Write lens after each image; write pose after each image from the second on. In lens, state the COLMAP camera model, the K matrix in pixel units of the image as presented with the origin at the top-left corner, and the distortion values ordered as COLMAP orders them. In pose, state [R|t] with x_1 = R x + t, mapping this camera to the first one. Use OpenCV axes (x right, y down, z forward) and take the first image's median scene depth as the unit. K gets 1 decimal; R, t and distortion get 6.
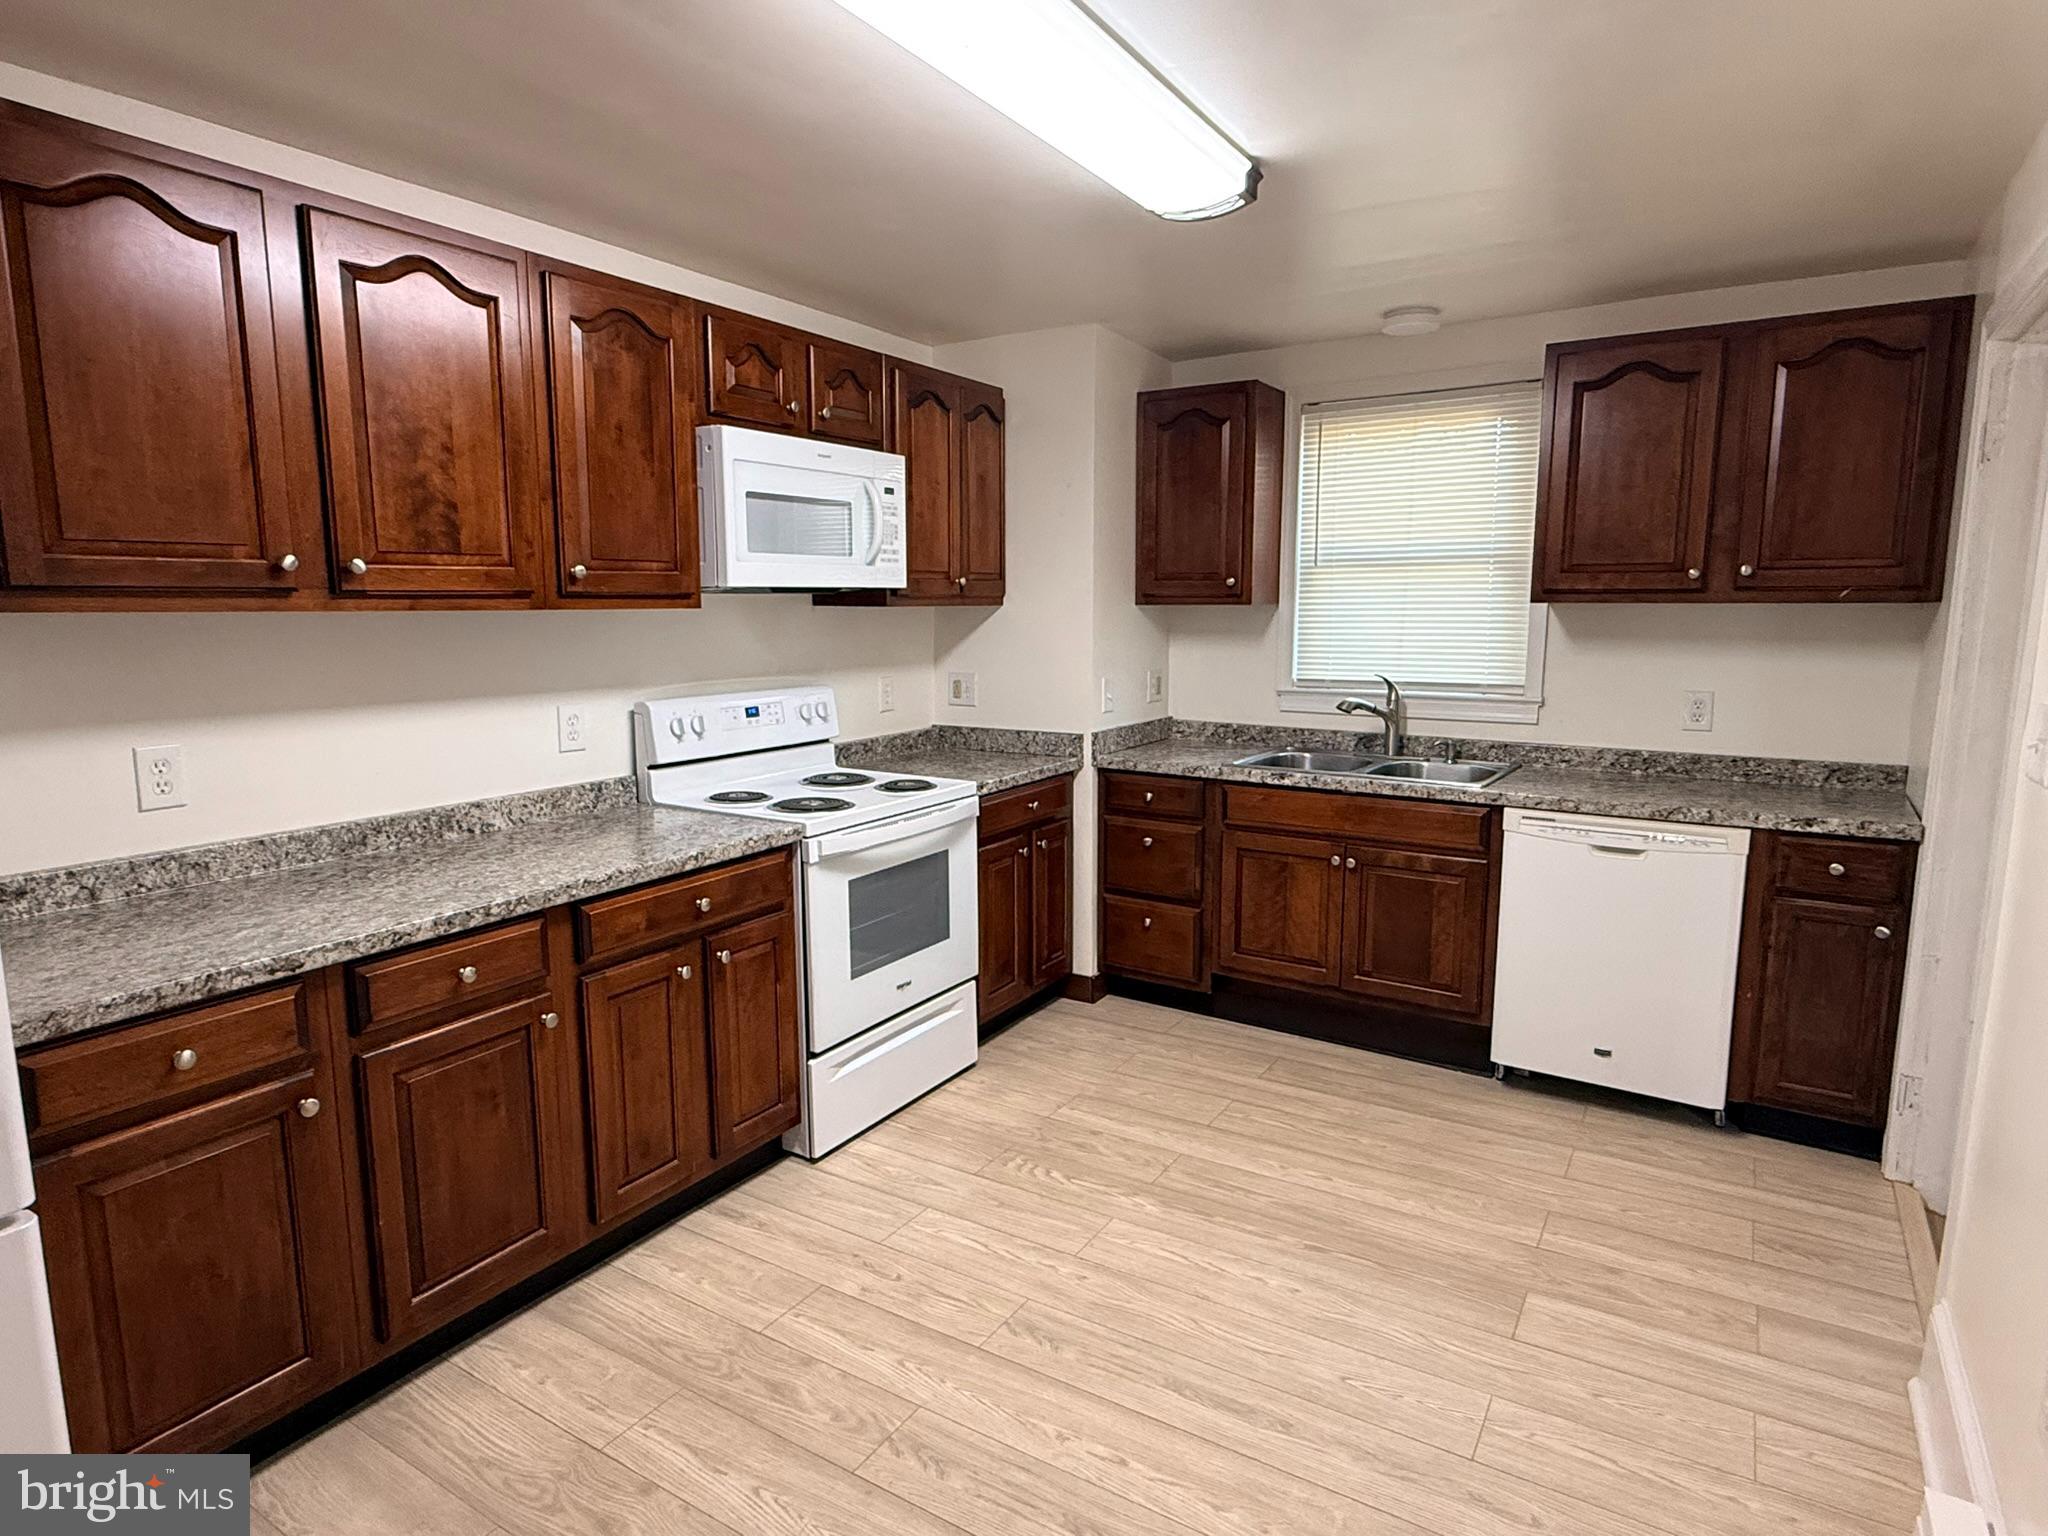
lens RADIAL K [[1142.1, 0, 1018.0], [0, 1142.1, 770.8], [0, 0, 1]] dist [0.000176, 0.000187]
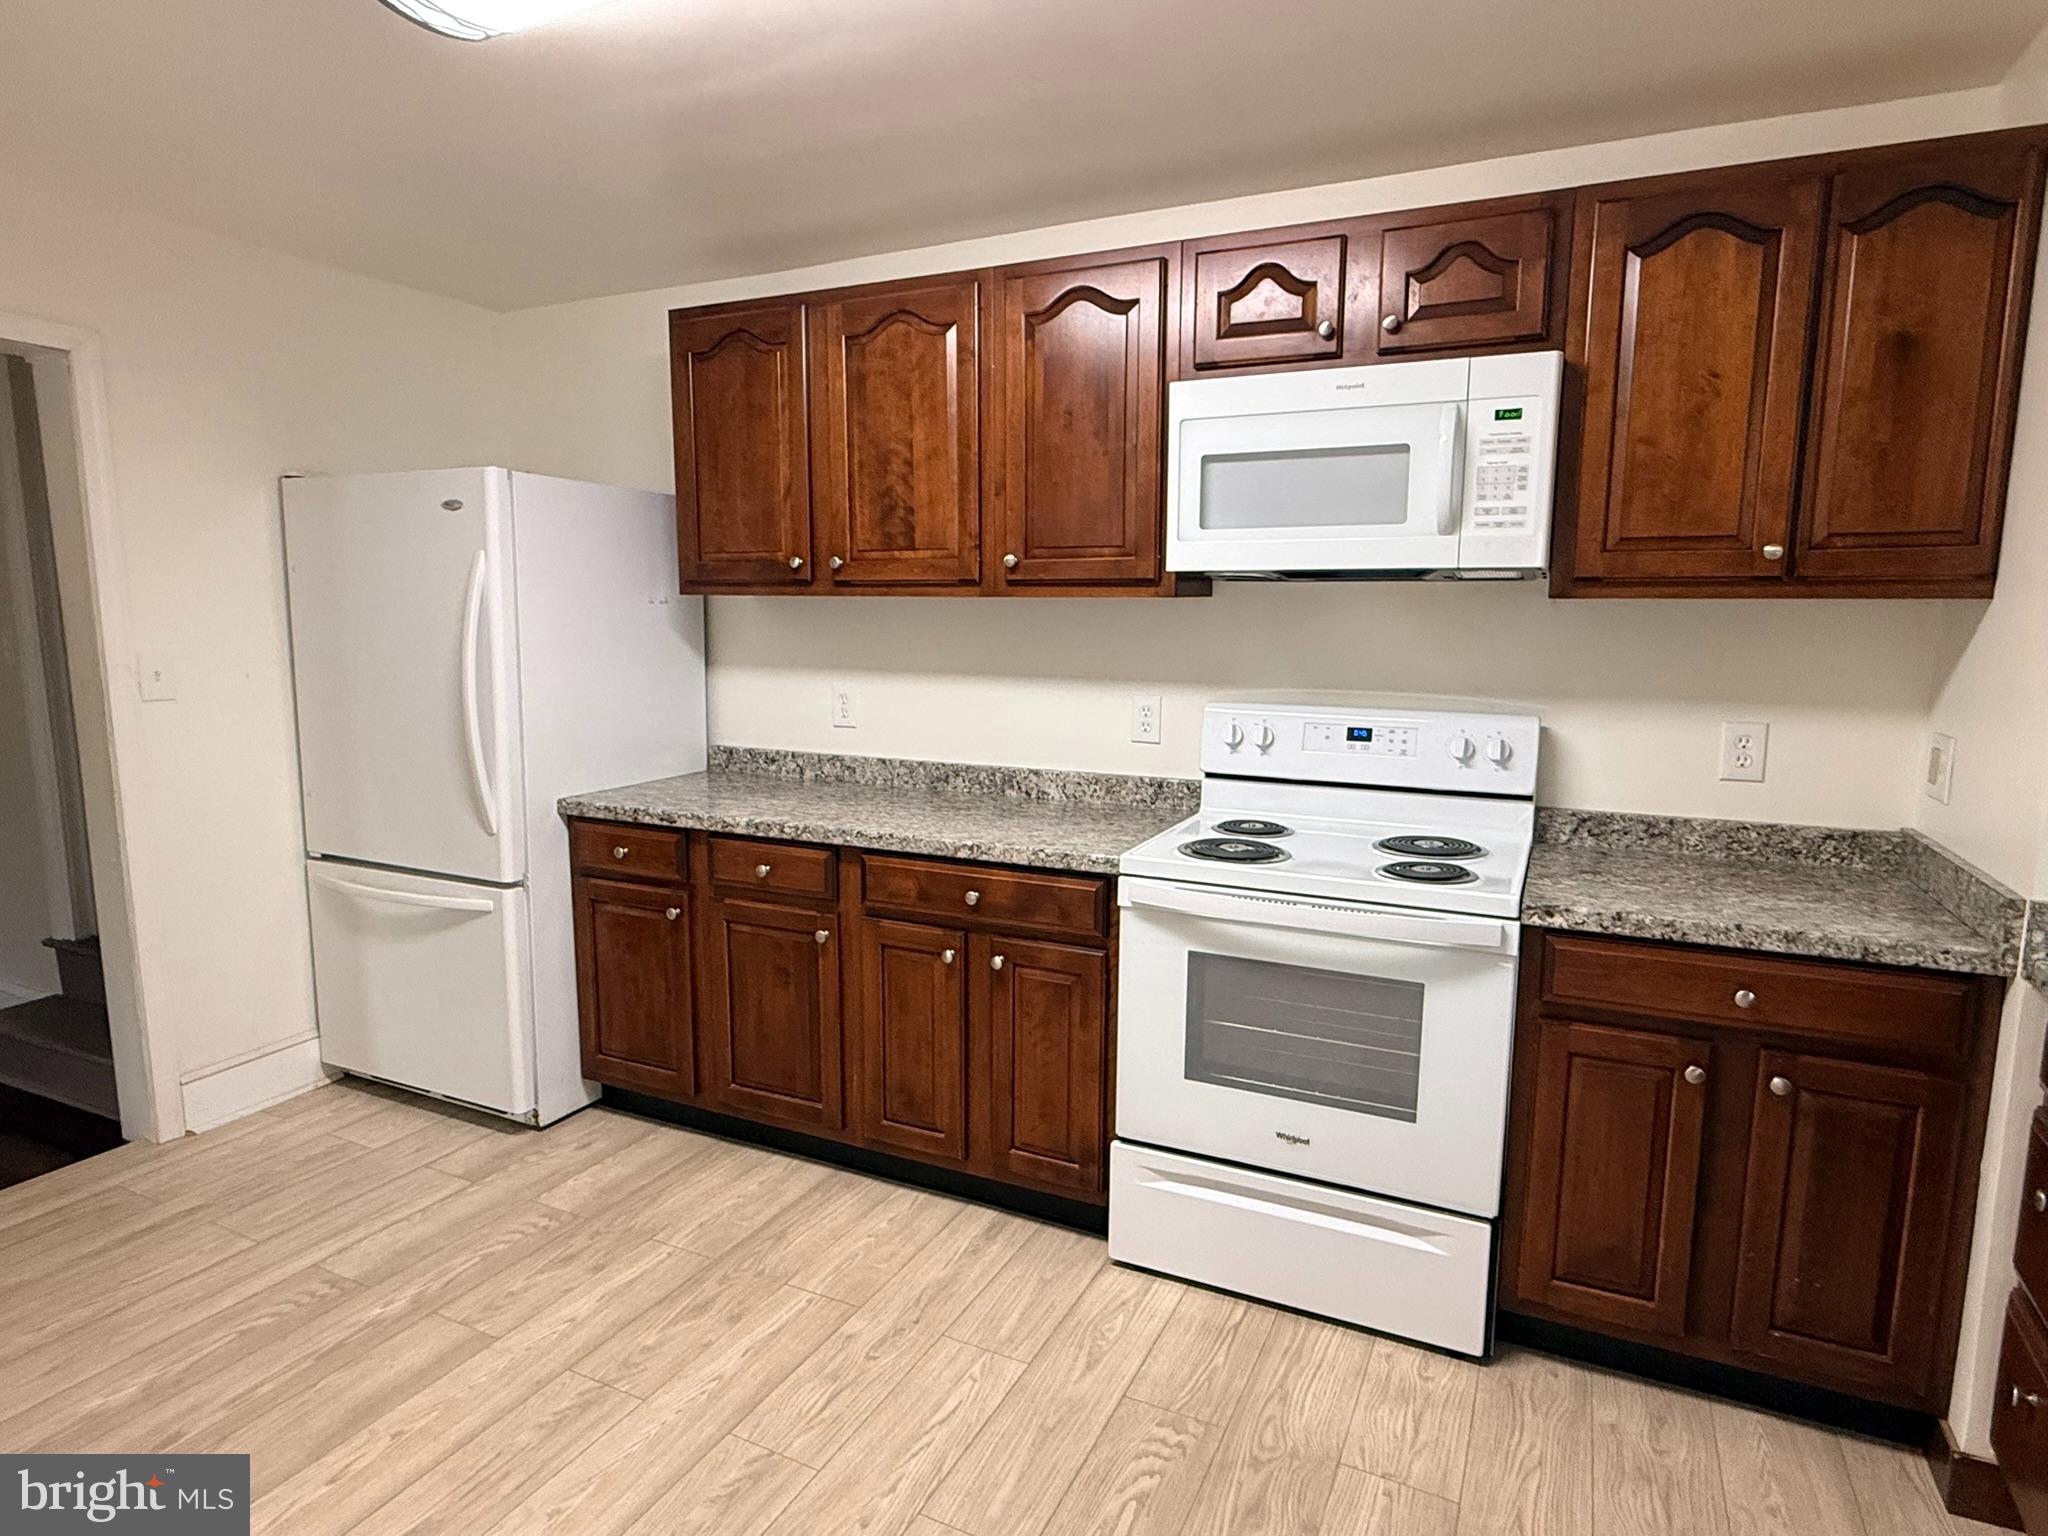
lens RADIAL K [[1141.8, 0, 1012.1], [0, 1141.8, 768.7], [0, 0, 1]] dist [-0.001677, 0.000946]
pose [[0.104043, 0.141734, -0.984422, 0.588596], [-0.154011, 0.980151, 0.124842, -0.103271], [0.982576, 0.138623, 0.123806, 0.784658]]
